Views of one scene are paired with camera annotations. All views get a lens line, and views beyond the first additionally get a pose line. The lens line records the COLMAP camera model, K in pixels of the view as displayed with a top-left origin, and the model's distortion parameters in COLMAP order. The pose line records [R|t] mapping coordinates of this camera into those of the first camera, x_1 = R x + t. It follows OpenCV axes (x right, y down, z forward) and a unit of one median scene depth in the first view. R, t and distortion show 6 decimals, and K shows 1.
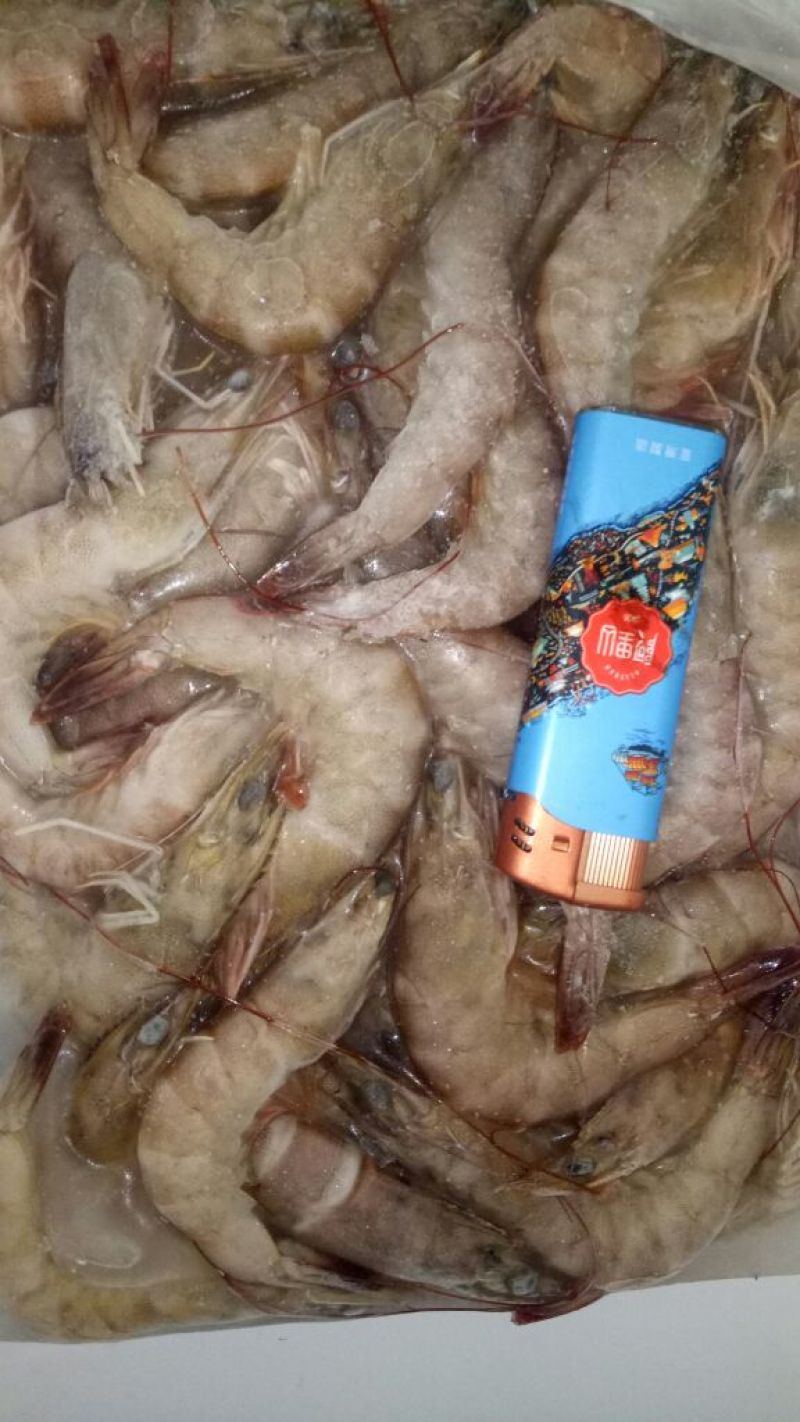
lens RADIAL K [[1002.7, 0, 400.0], [0, 1002.7, 711.0], [0, 0, 1]] dist [-0.006463, -0.003437]
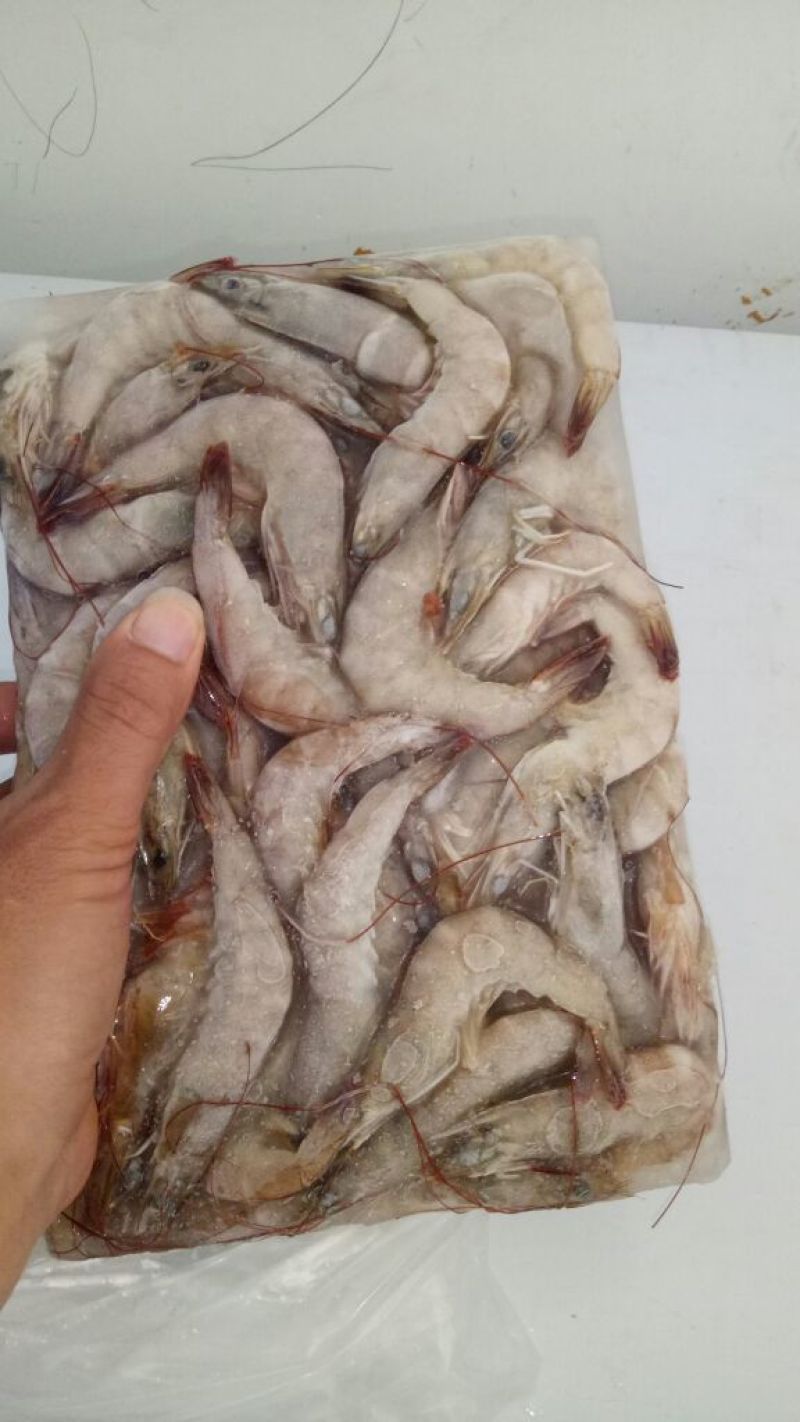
lens RADIAL K [[1002.7, 0, 400.0], [0, 1002.7, 711.0], [0, 0, 1]] dist [-0.006463, -0.003437]
pose [[-0.987298, 0.088835, -0.131727, 0.144070], [-0.100039, -0.991679, 0.081019, -0.182347], [-0.123433, 0.093167, 0.987970, -0.411216]]
